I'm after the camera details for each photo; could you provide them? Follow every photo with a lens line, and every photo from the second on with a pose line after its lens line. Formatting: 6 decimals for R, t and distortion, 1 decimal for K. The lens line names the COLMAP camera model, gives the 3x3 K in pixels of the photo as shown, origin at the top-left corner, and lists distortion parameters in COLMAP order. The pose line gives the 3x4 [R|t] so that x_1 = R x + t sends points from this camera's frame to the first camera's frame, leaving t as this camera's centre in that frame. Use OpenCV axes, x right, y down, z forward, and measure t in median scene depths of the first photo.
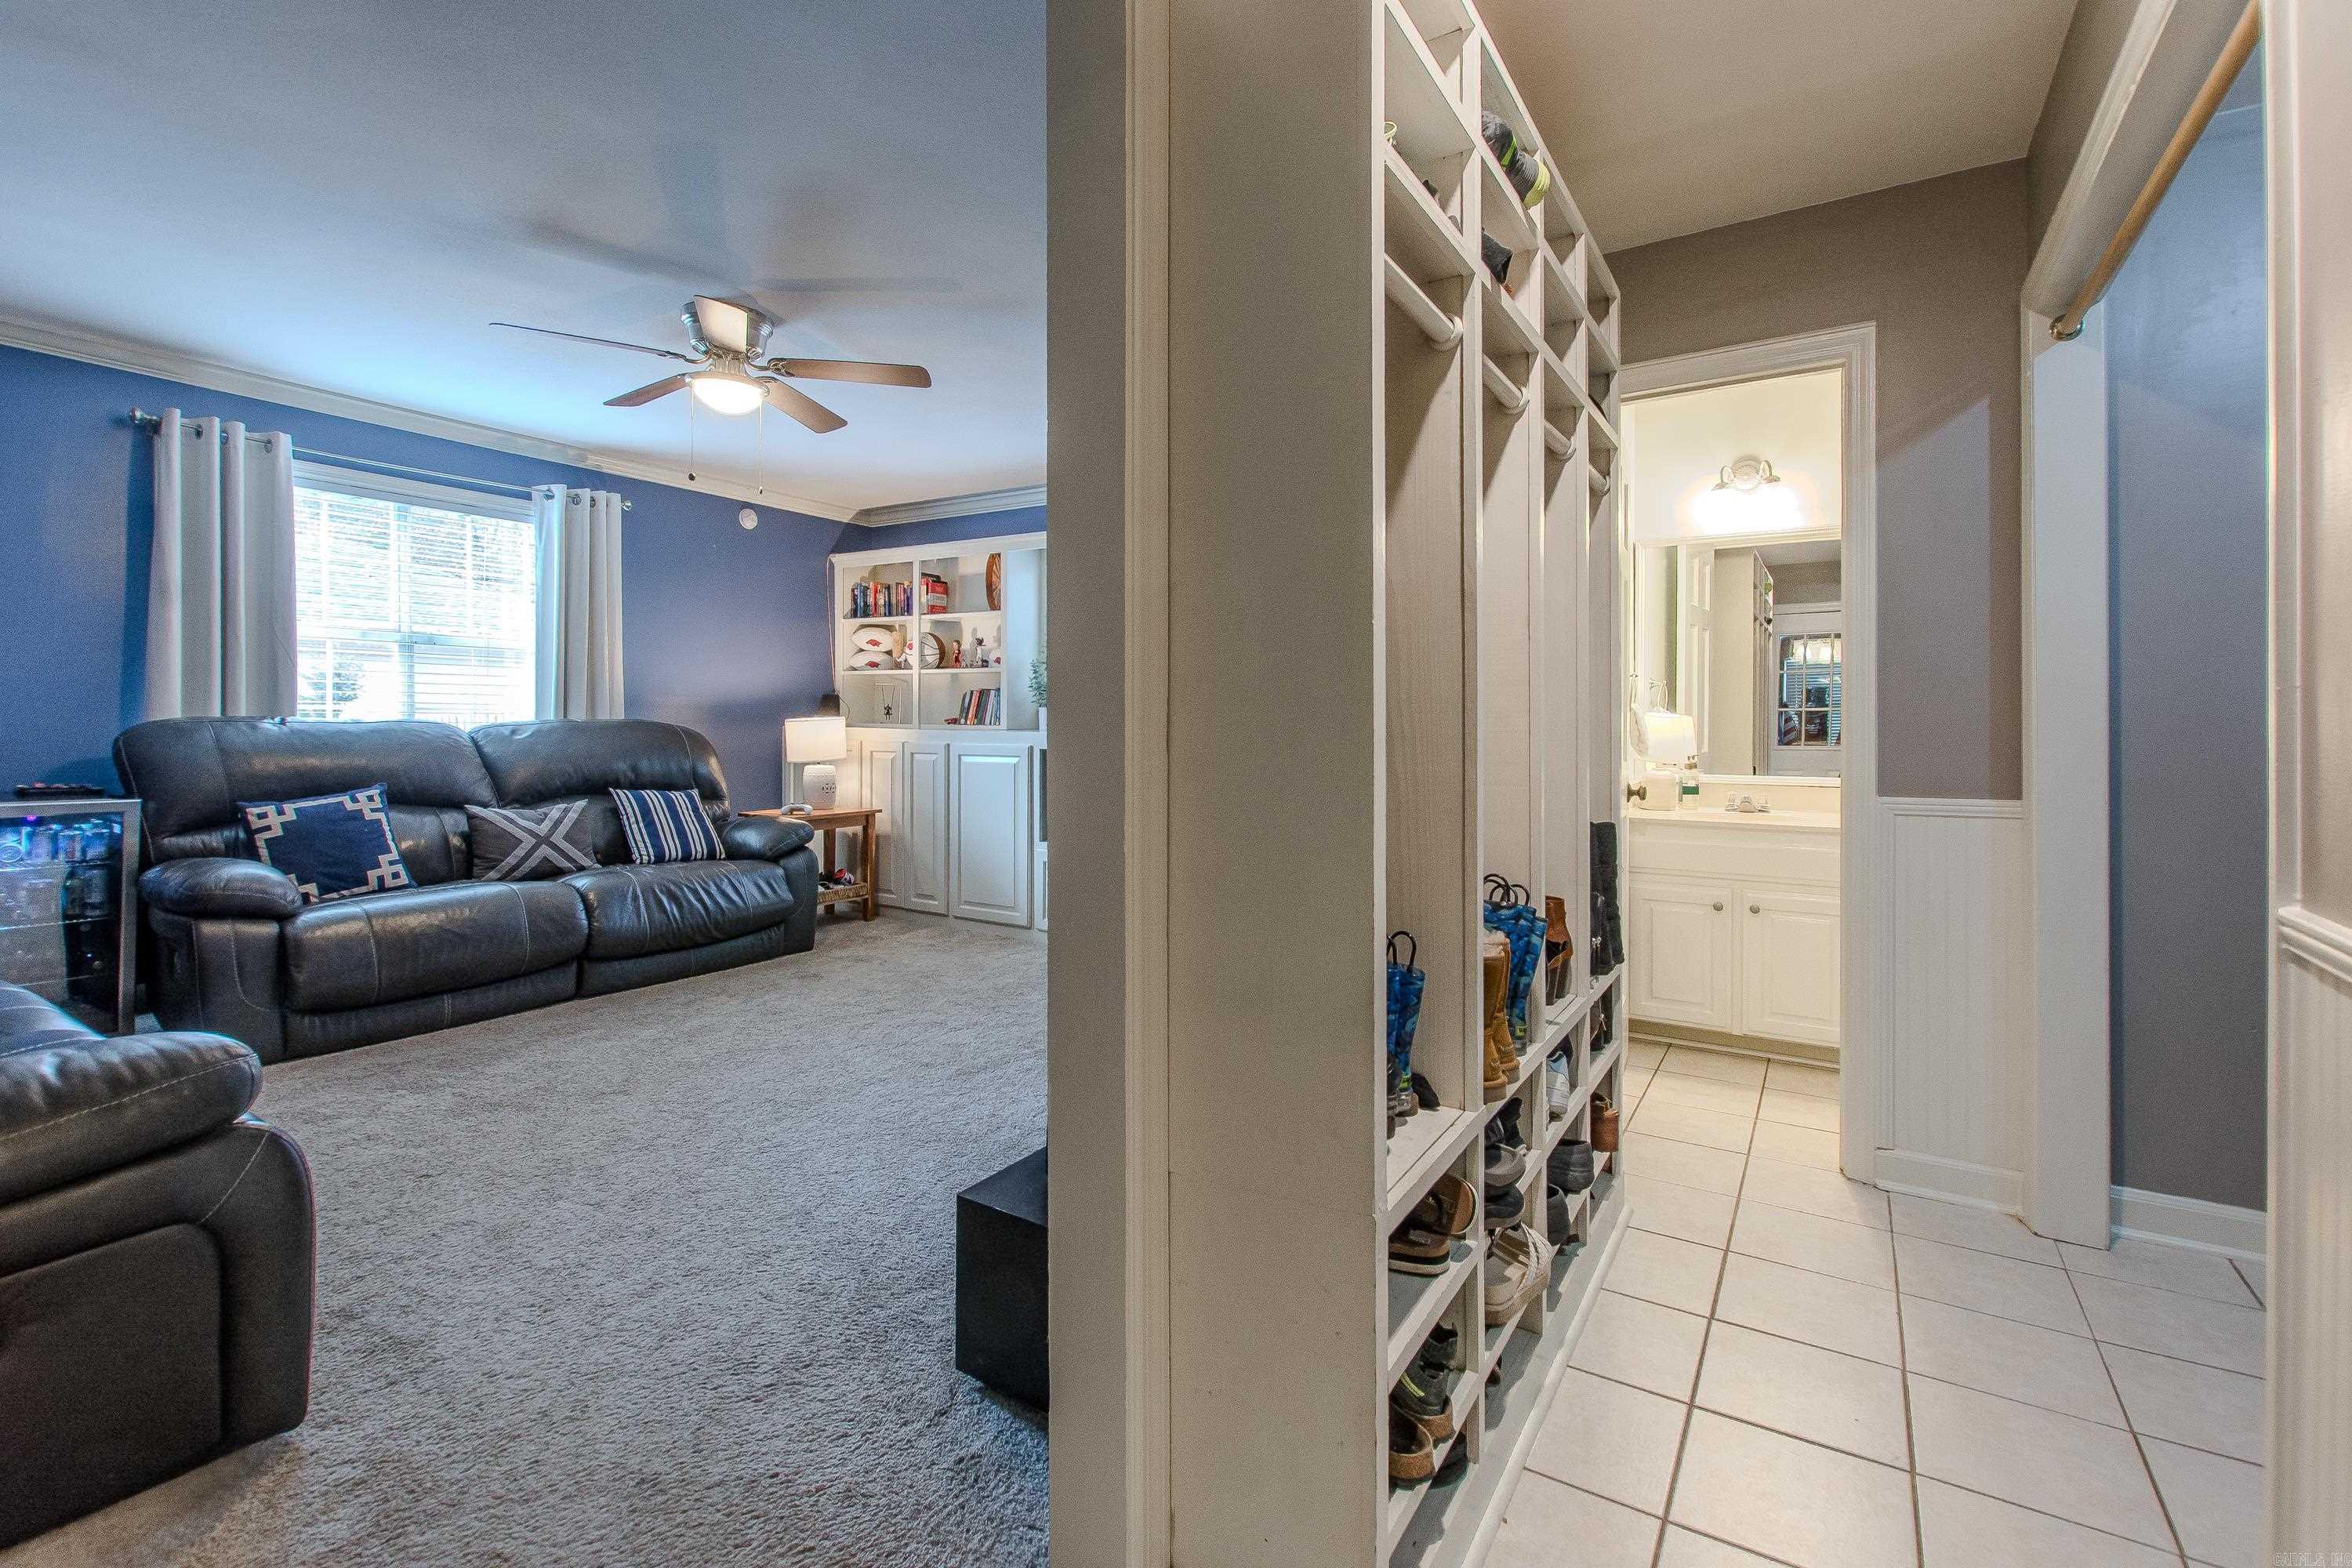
lens RADIAL K [[1049.2, 0, 1176.4], [0, 1049.2, 729.9], [0, 0, 1]] dist [0.002085, -0.000347]
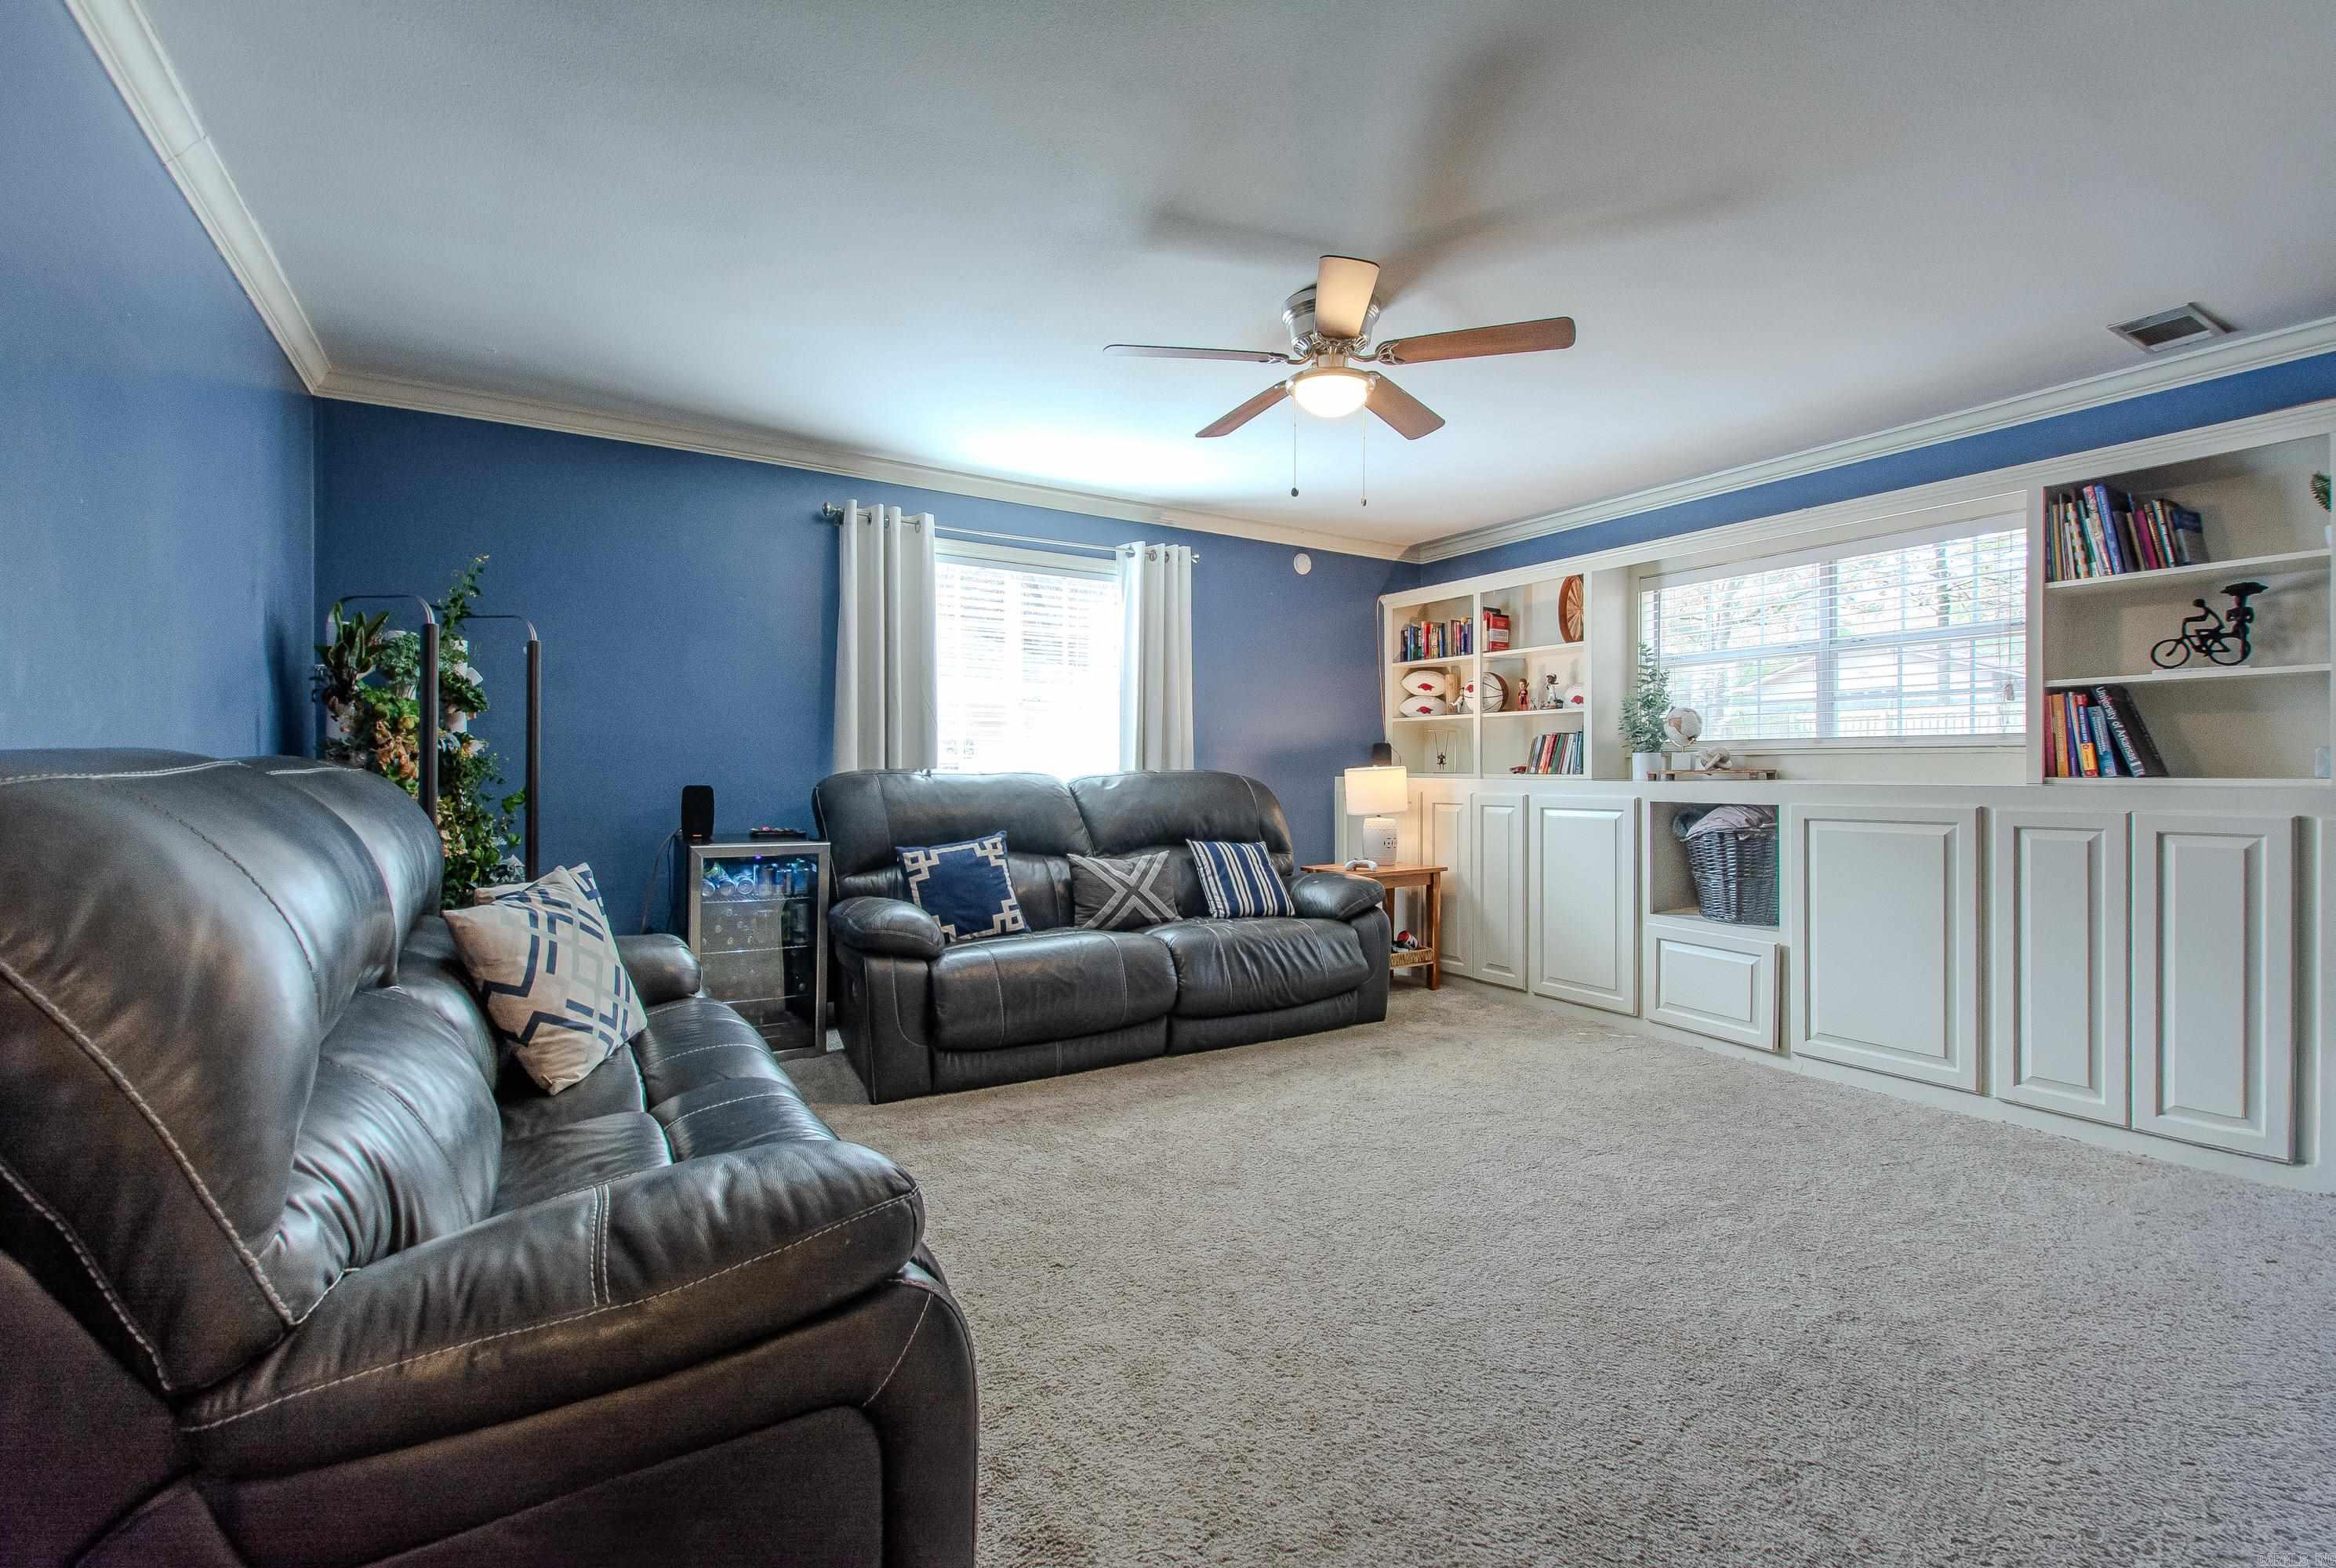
lens RADIAL K [[1034.5, 0, 1197.4], [0, 1034.5, 780.1], [0, 0, 1]] dist [0.005786, -0.002348]
pose [[0.902709, -0.003626, -0.430236, -0.120732], [0.002979, 0.999993, -0.002179, 0.001837], [0.430241, 0.000685, 0.902714, 0.132508]]
